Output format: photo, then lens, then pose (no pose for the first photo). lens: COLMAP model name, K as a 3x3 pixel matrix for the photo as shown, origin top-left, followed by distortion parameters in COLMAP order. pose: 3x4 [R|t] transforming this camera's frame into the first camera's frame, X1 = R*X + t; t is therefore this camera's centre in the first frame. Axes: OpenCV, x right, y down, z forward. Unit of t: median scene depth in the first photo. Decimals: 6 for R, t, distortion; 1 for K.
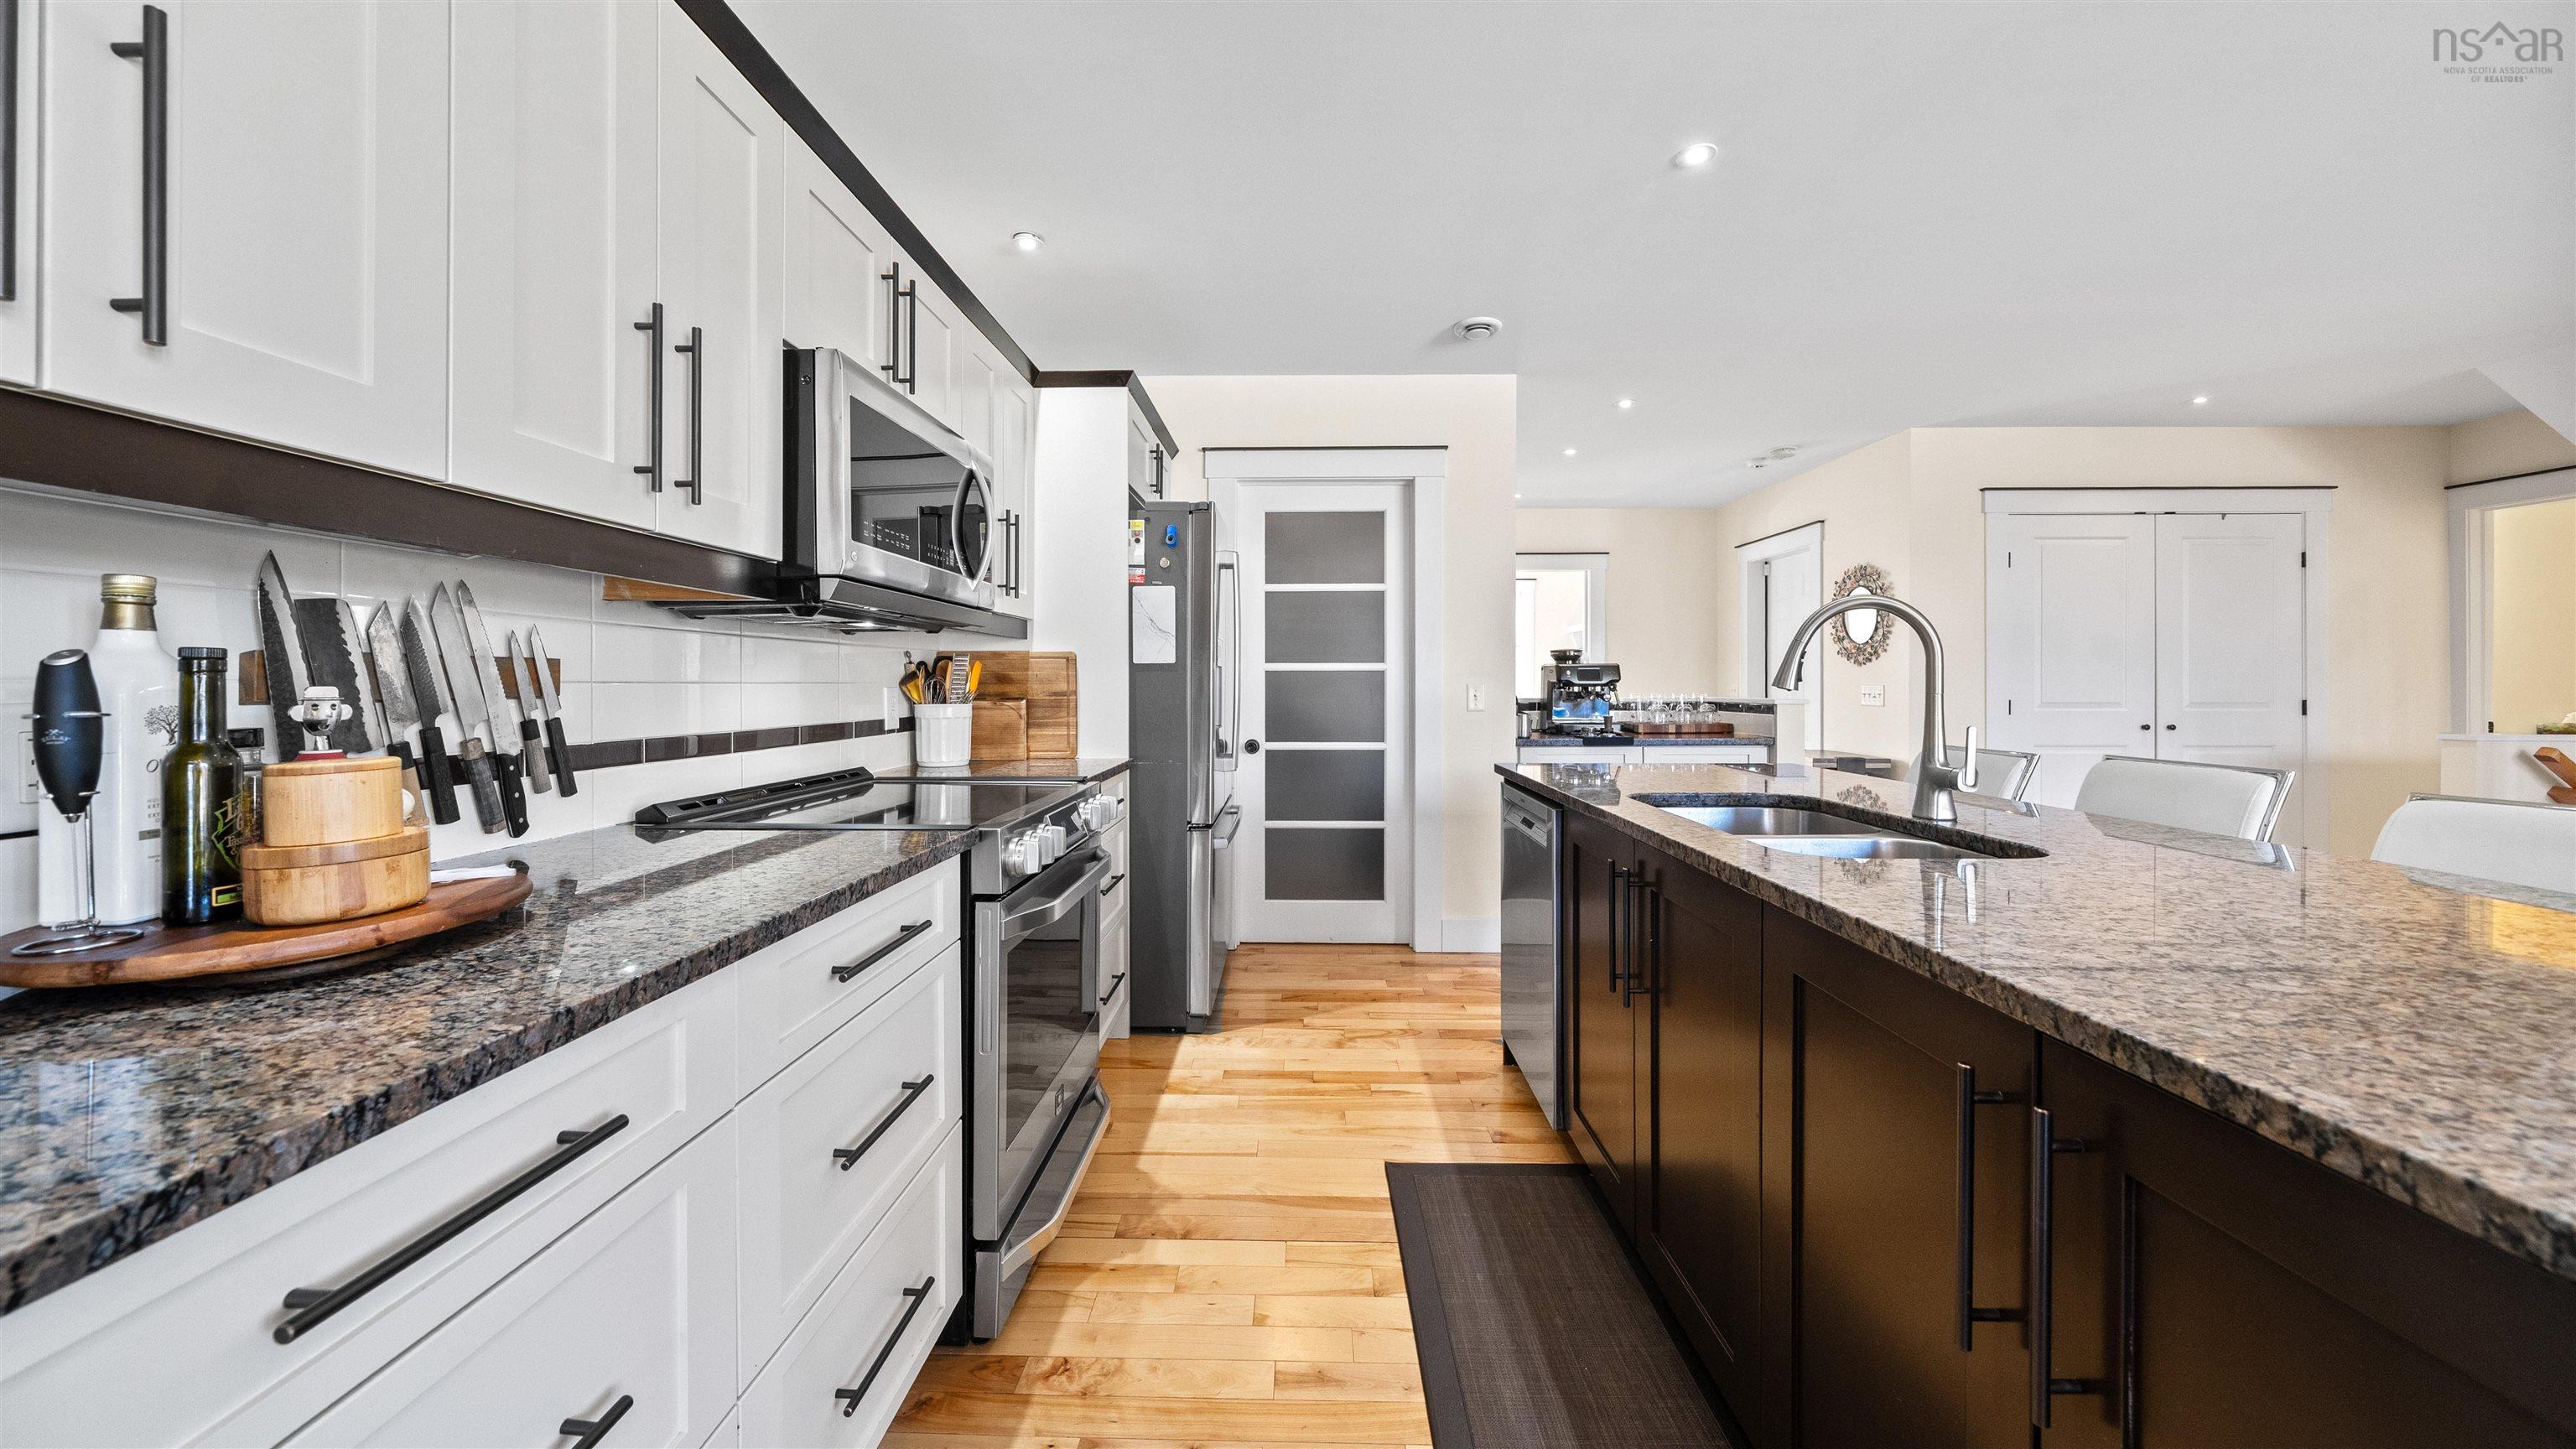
lens RADIAL K [[902.3, 0, 1290.2], [0, 902.3, 680.2], [0, 0, 1]] dist [-0.000229, -0.000060]
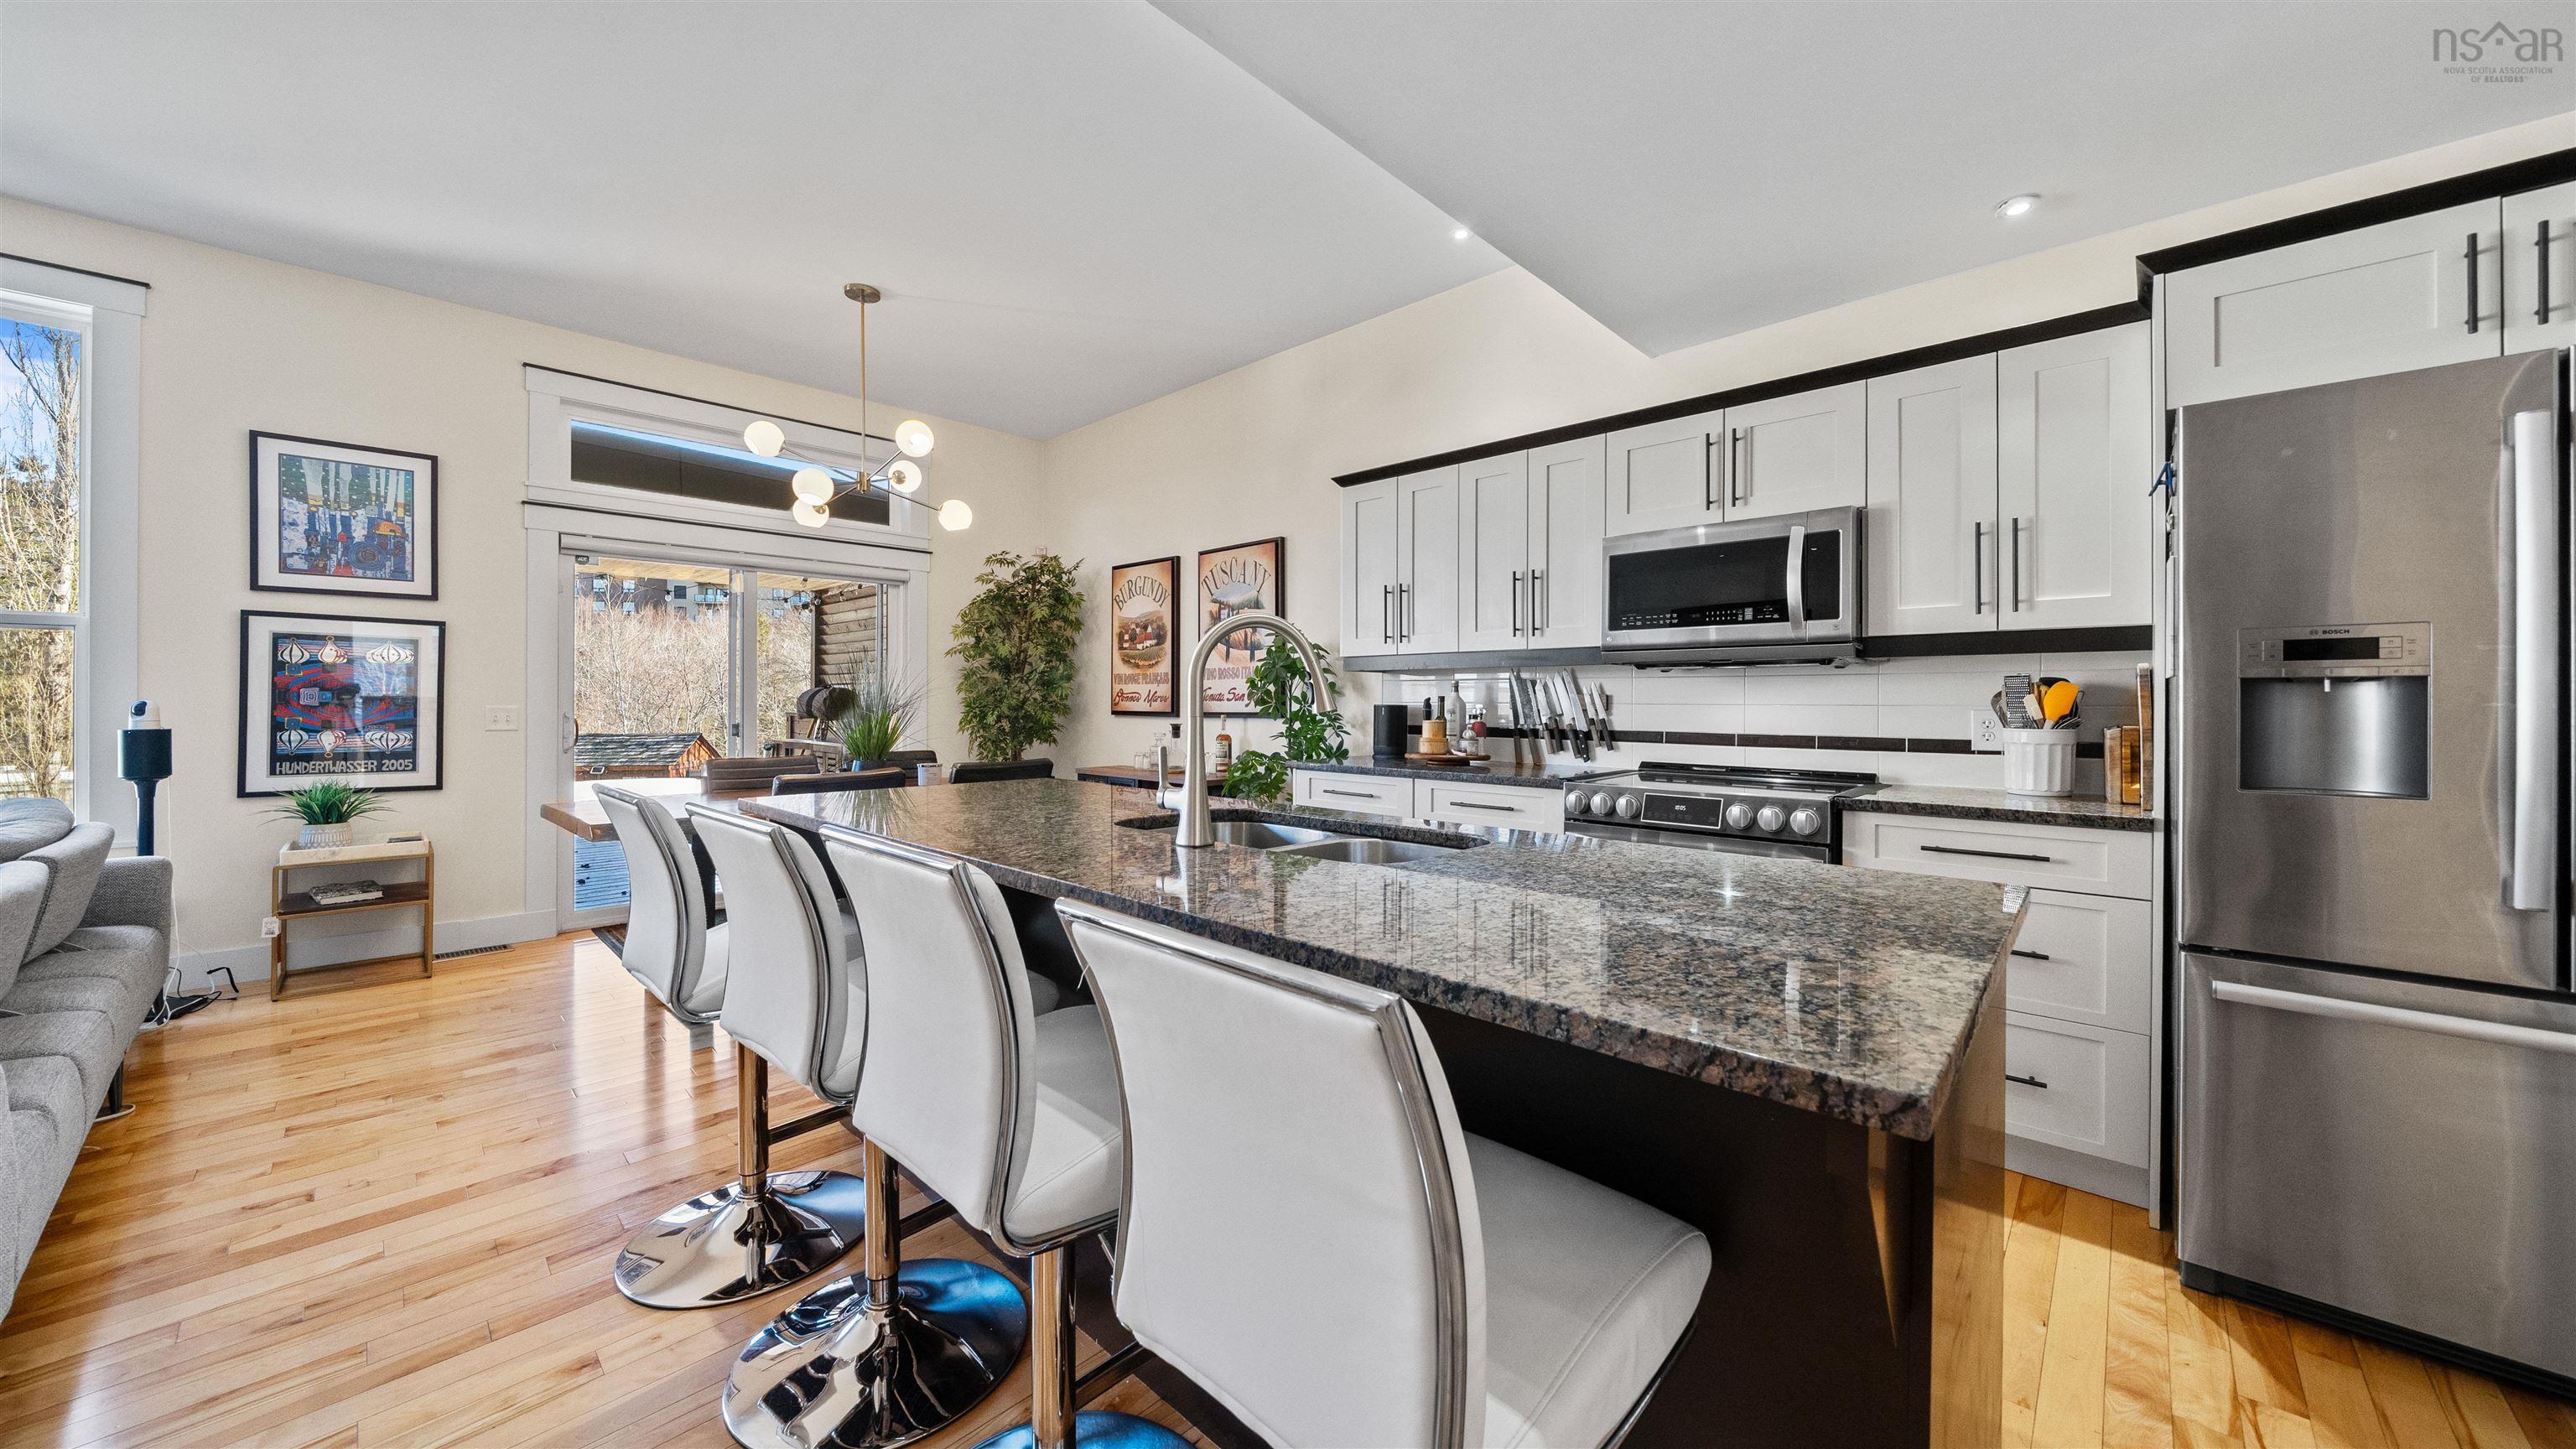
lens RADIAL K [[891.5, 0, 1291.4], [0, 891.5, 701.3], [0, 0, 1]] dist [-0.001723, -0.000044]
pose [[-0.669681, -0.002122, -0.742646, 1.322944], [-0.001138, 0.999998, -0.001832, 0.000753], [0.742648, -0.000382, -0.669682, 1.679132]]
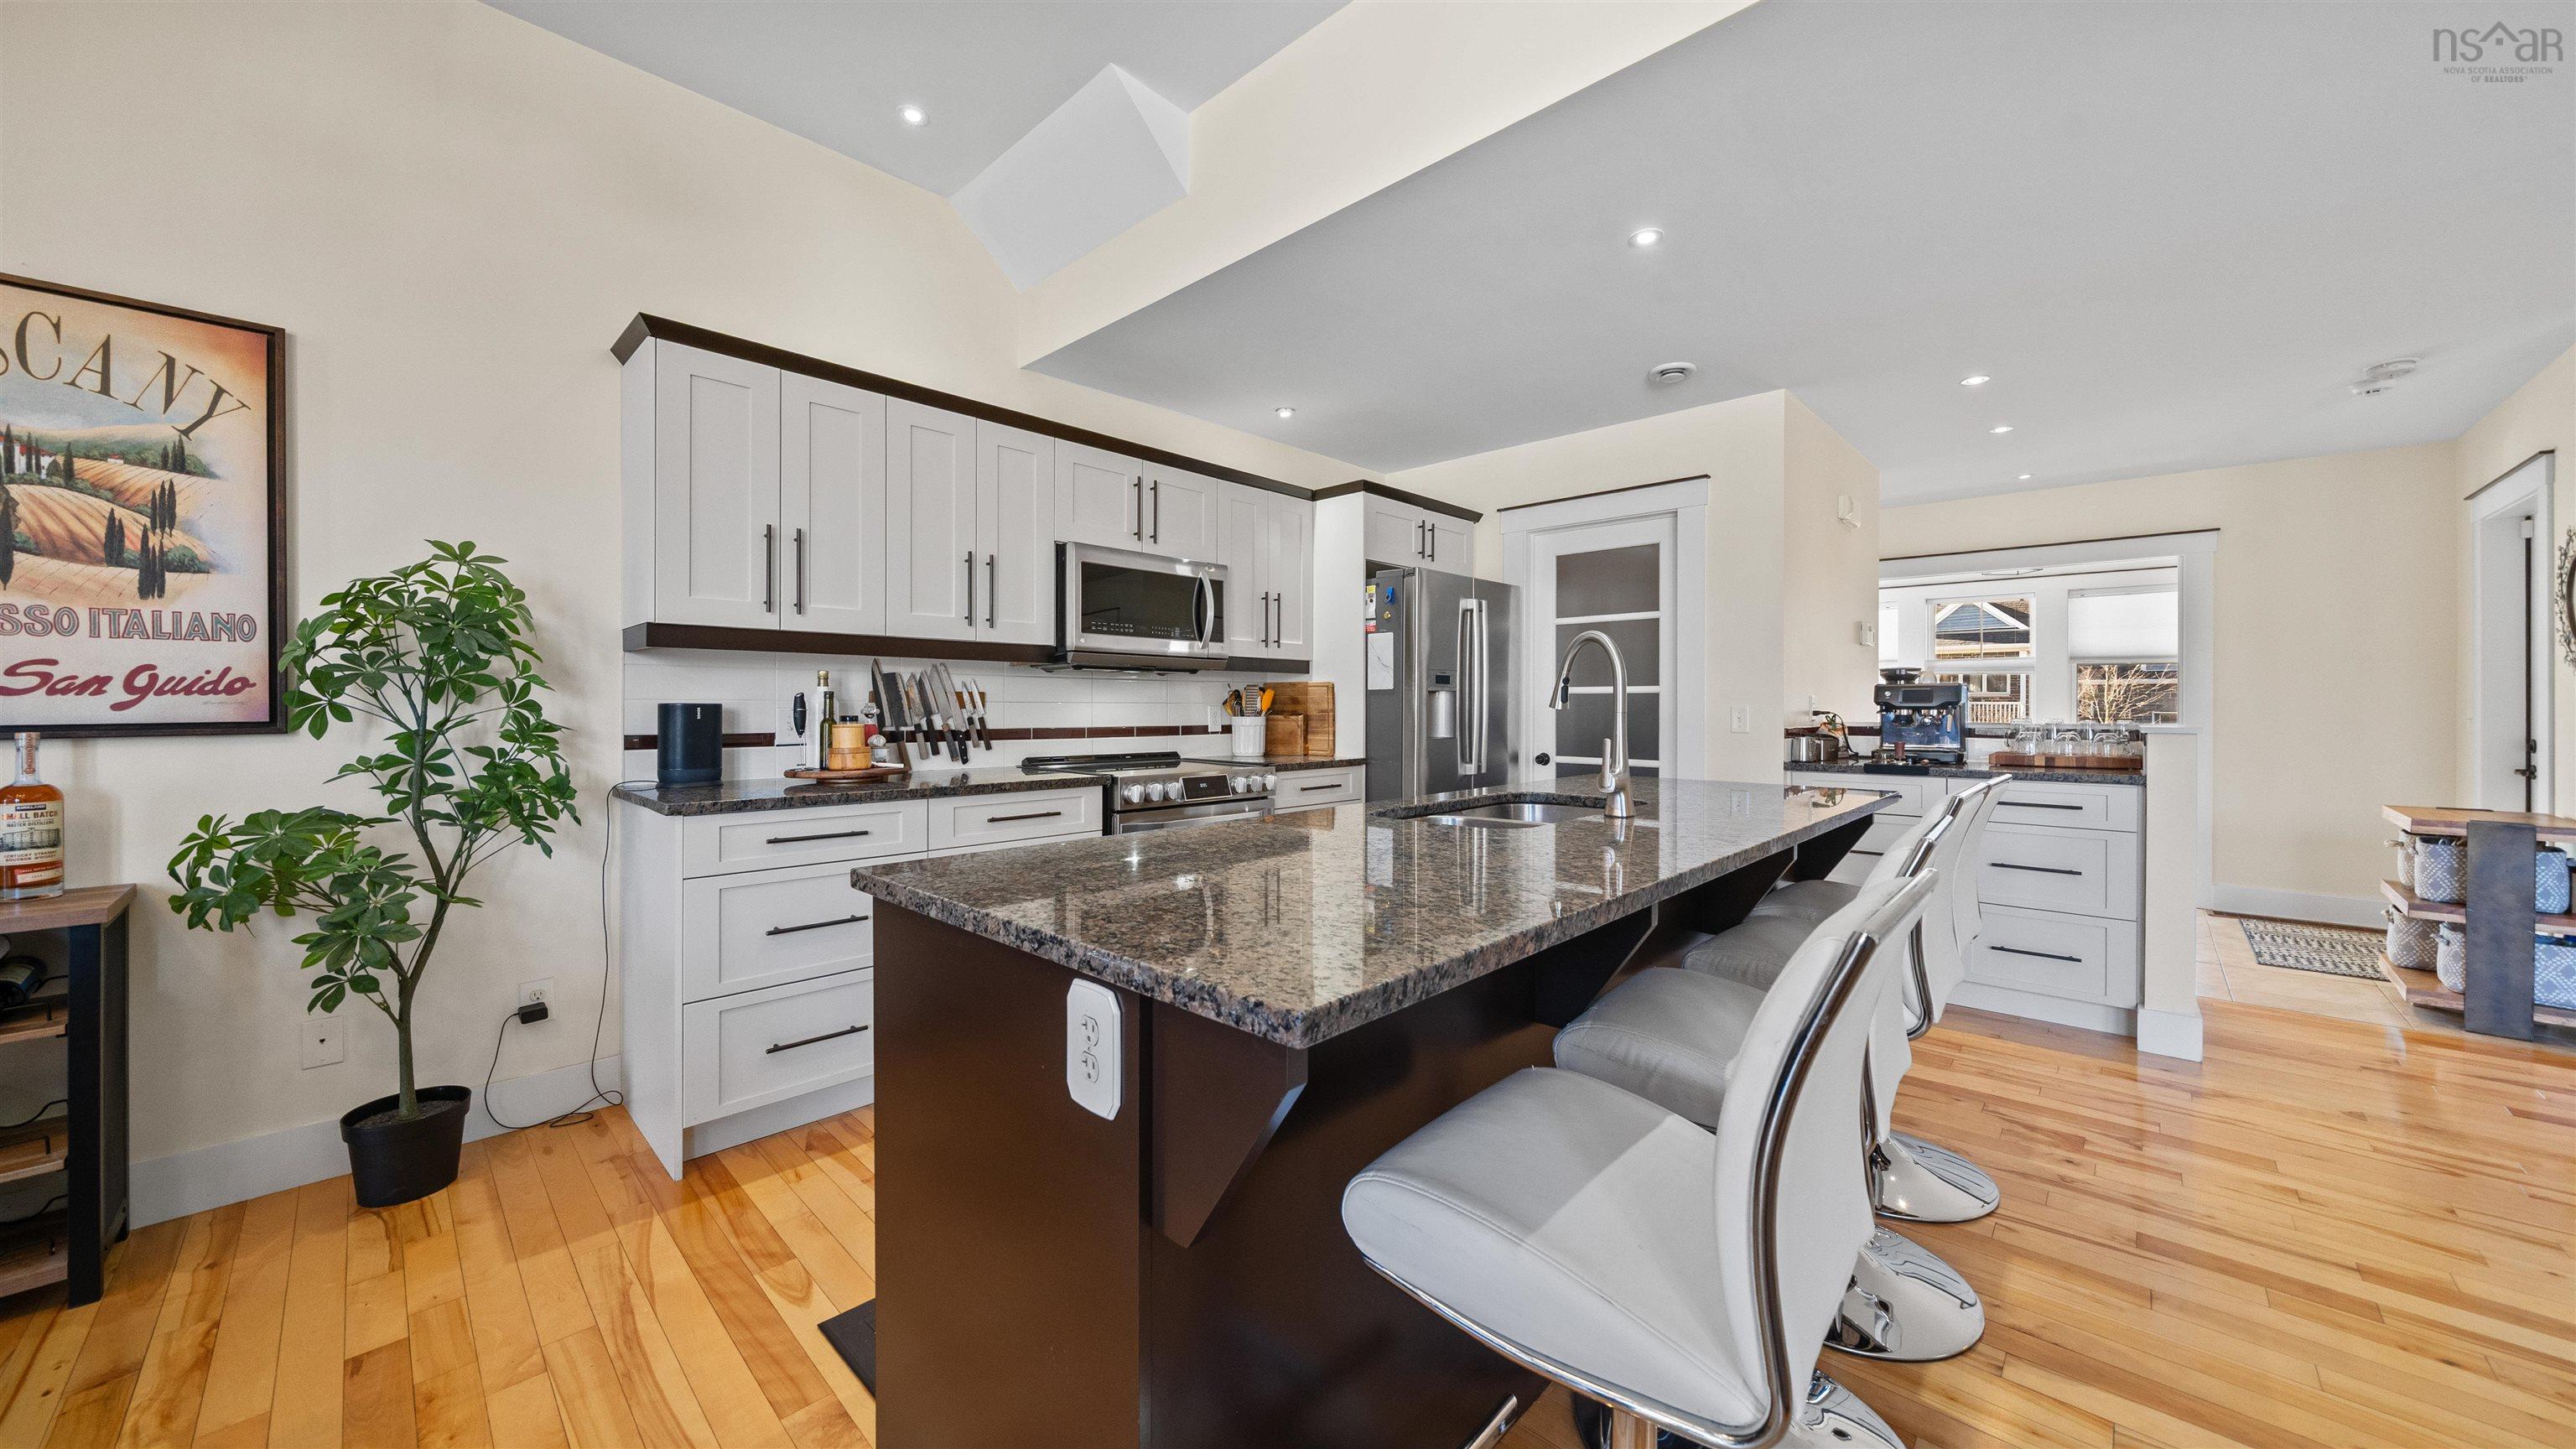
lens RADIAL K [[895.7, 0, 1287.6], [0, 895.7, 704.5], [0, 0, 1]] dist [-0.005480, 0.000039]
pose [[0.739352, 0.002044, -0.673316, 1.156421], [-0.001030, 0.999998, 0.001904, 0.003130], [0.673318, -0.000715, 0.739353, -0.173896]]
